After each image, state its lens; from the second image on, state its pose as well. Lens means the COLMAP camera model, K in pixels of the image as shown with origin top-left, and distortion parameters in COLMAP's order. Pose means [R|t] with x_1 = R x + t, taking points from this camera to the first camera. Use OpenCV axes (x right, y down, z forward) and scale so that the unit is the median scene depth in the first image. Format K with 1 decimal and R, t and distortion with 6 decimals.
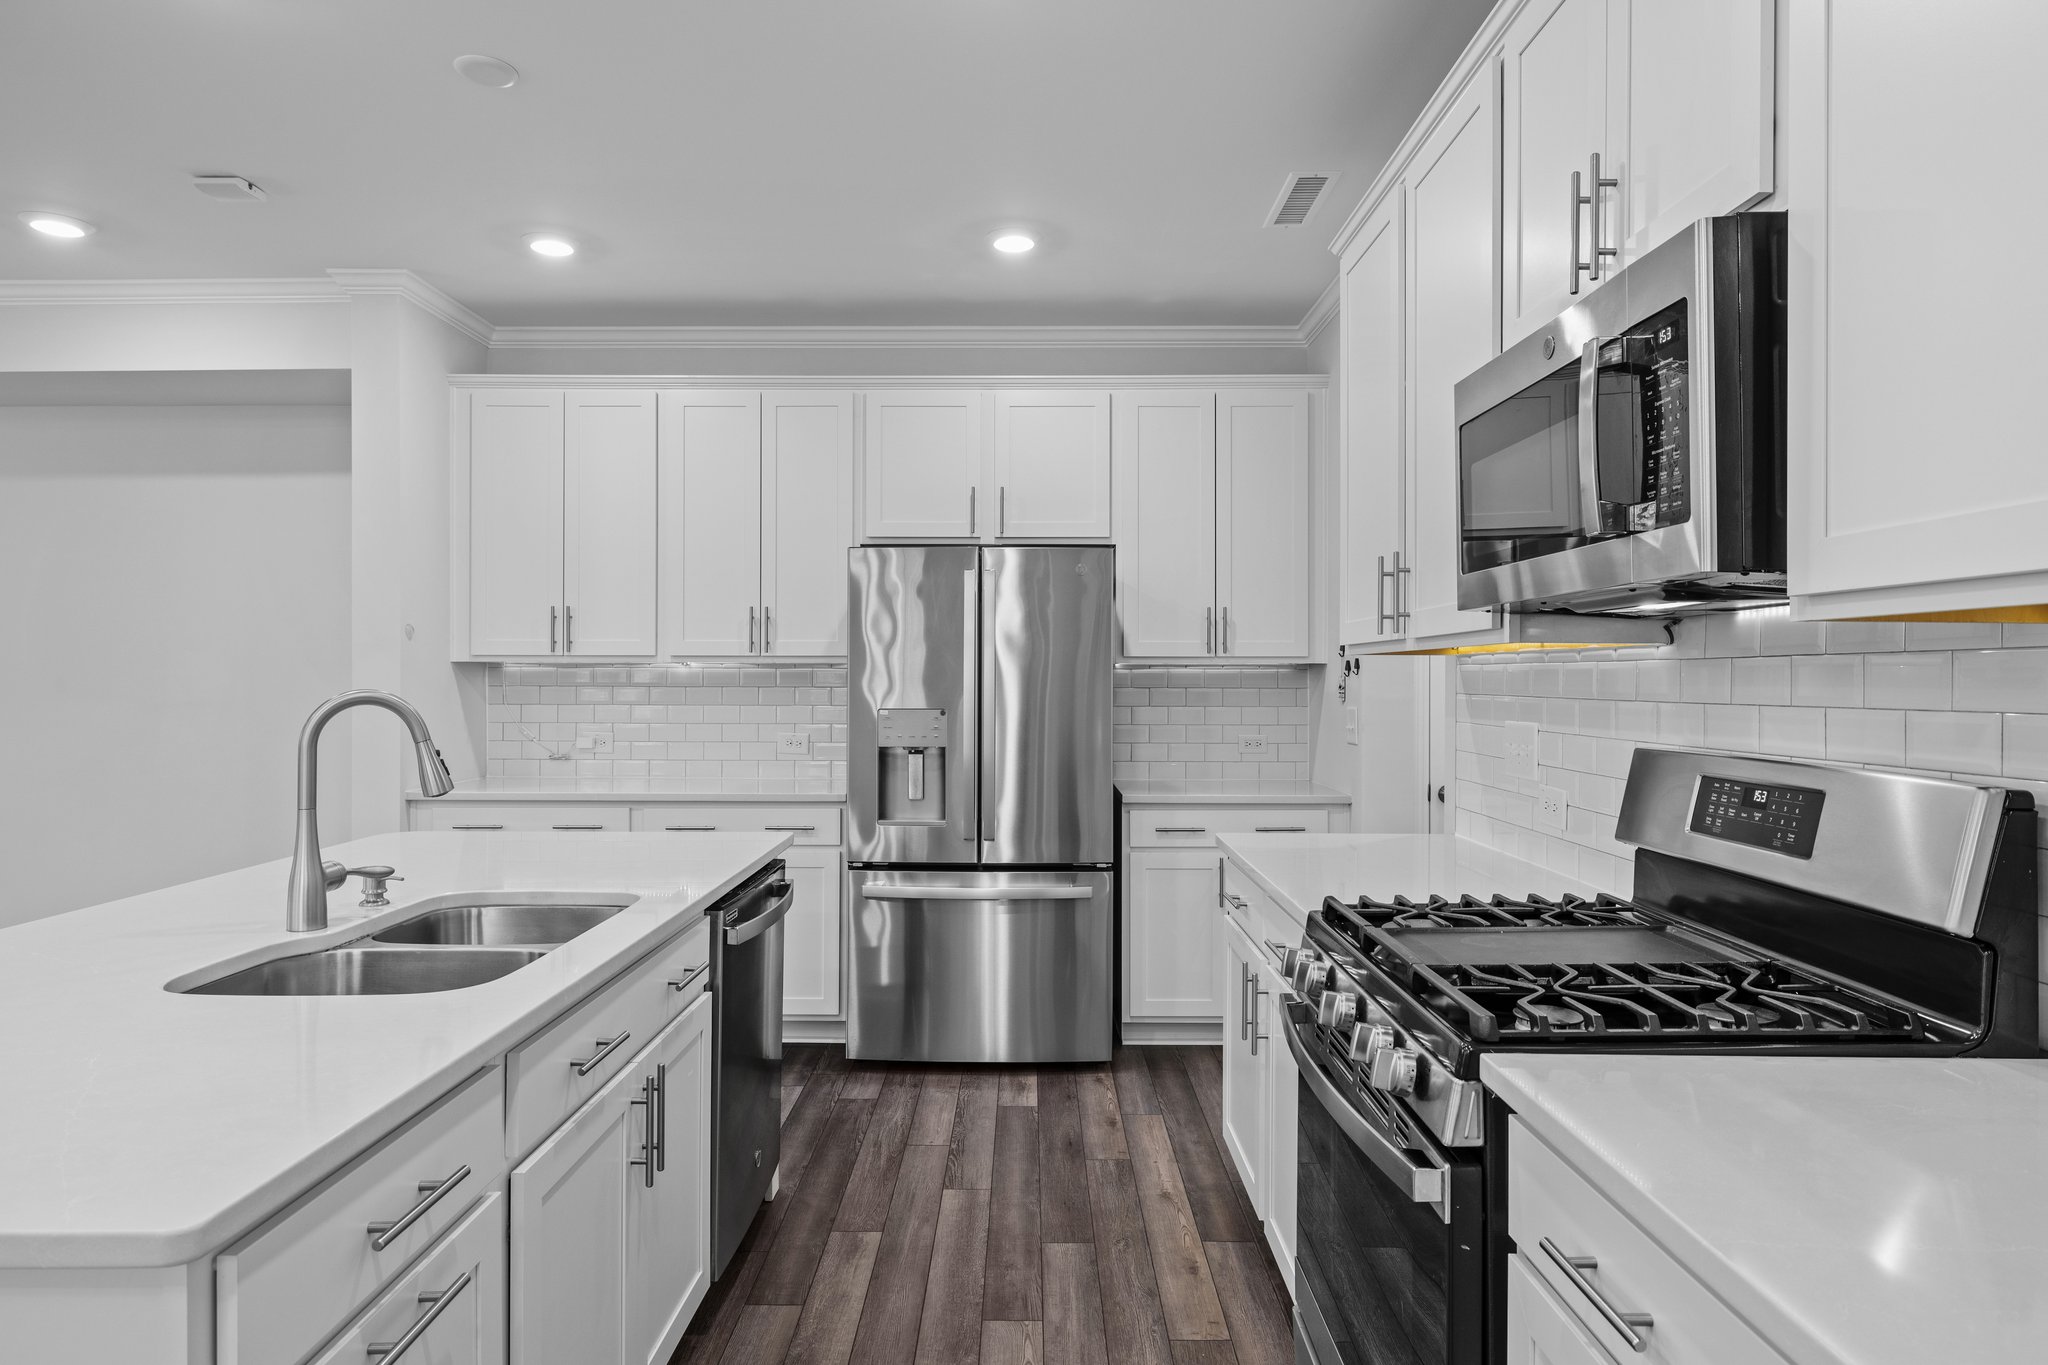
lens RADIAL K [[1160.0, 0, 1024.0], [0, 1160.0, 682.5], [0, 0, 1]] dist [-0.001370, -0.000343]
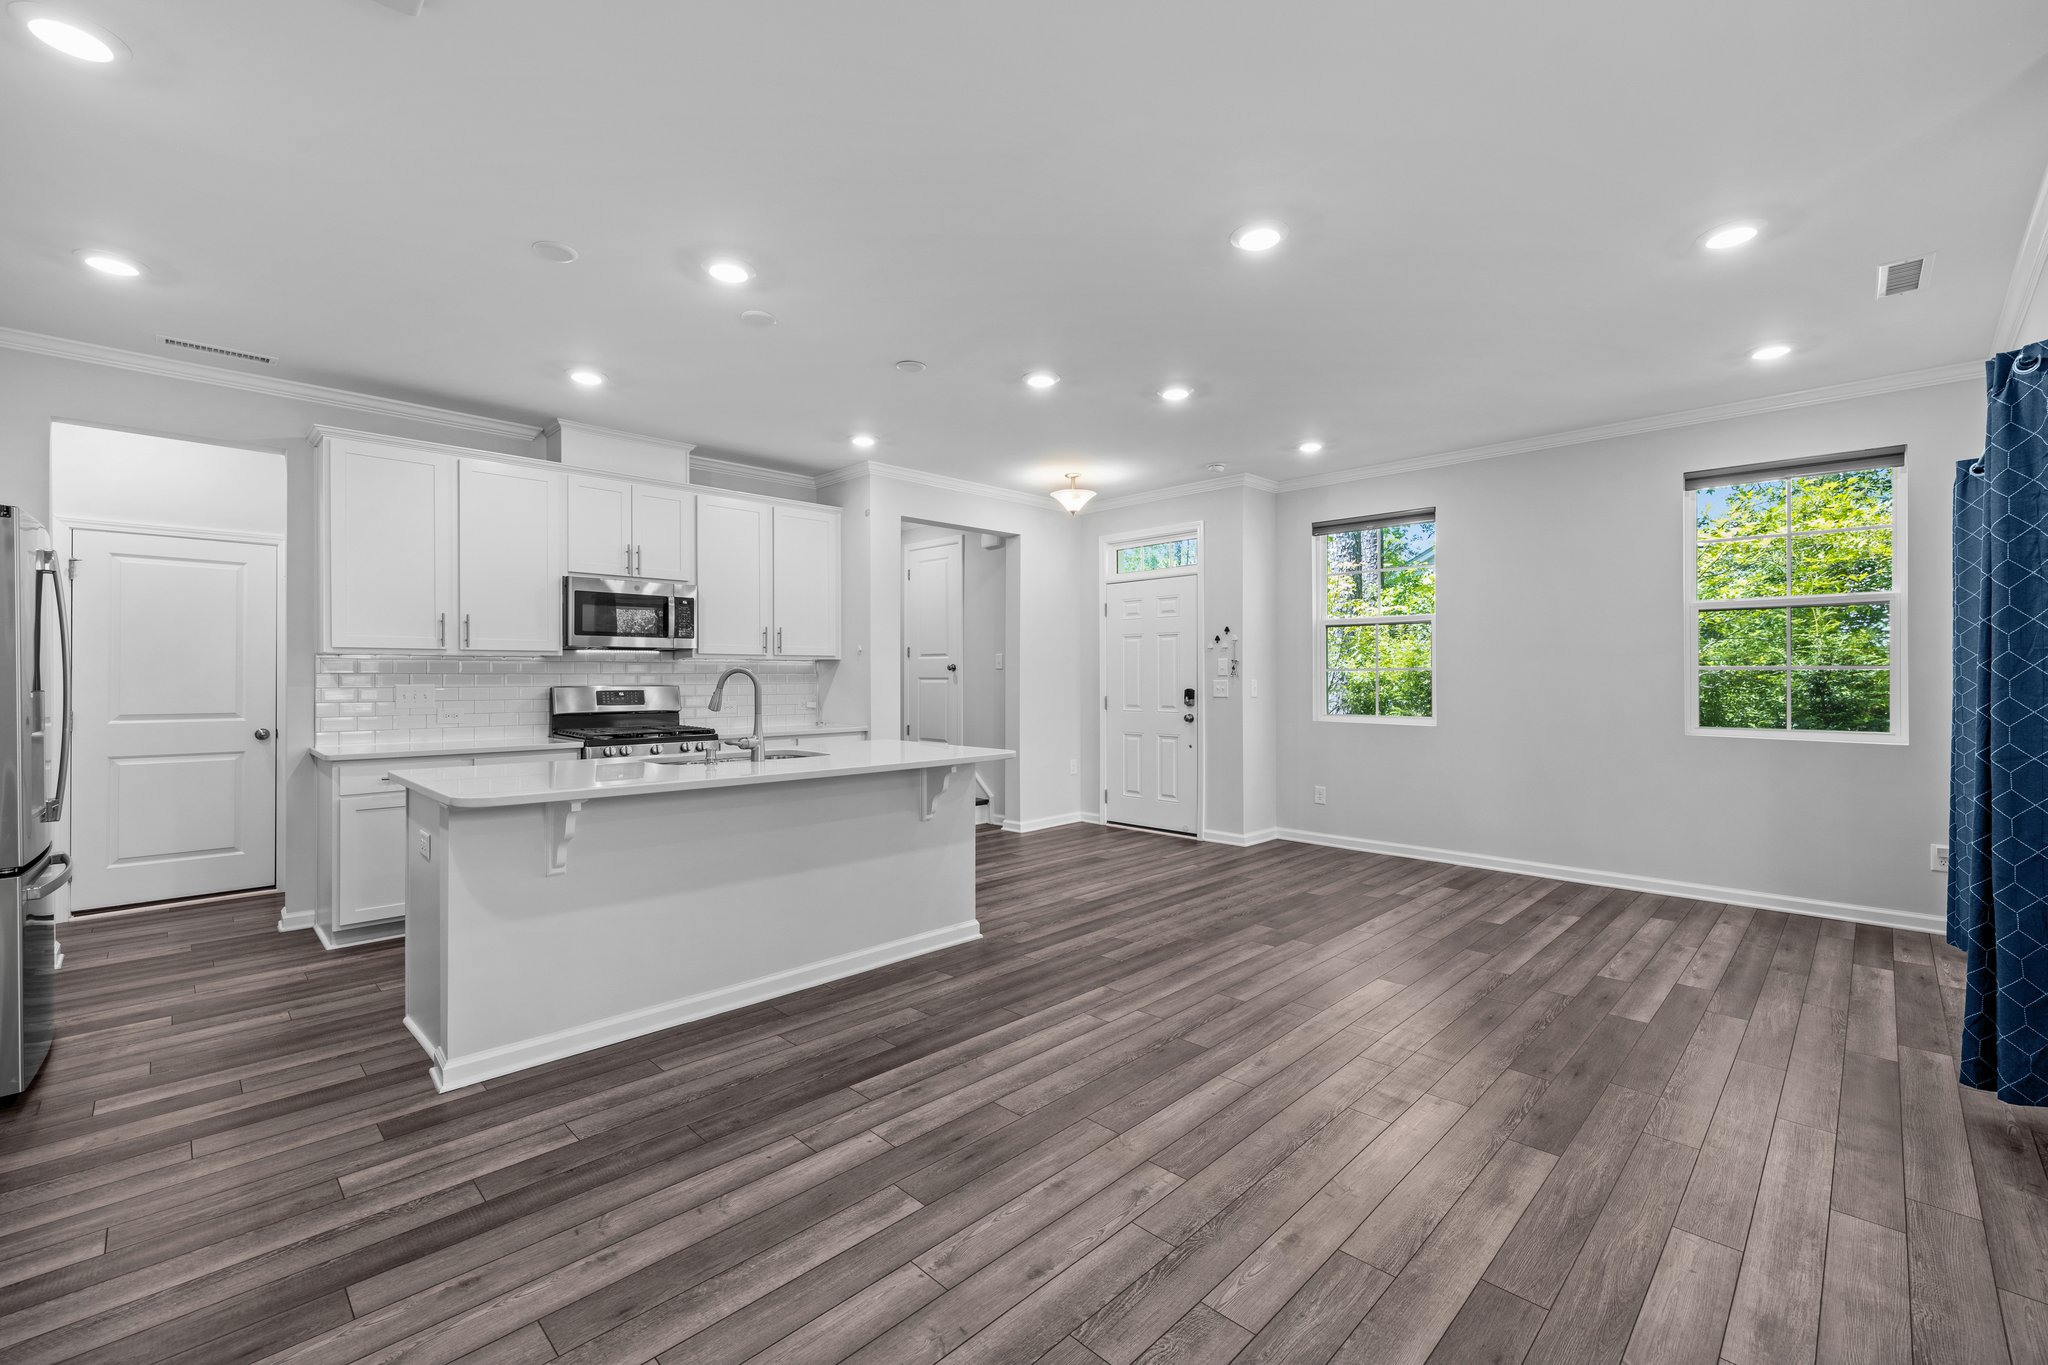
lens RADIAL K [[852.2, 0, 1024.0], [0, 852.2, 682.5], [0, 0, 1]] dist [-0.000527, -0.000024]
pose [[-0.712168, -0.004751, 0.701993, -1.279185], [0.000730, 0.999972, 0.007509, 0.013999], [-0.702009, 0.005860, -0.712144, 1.041436]]
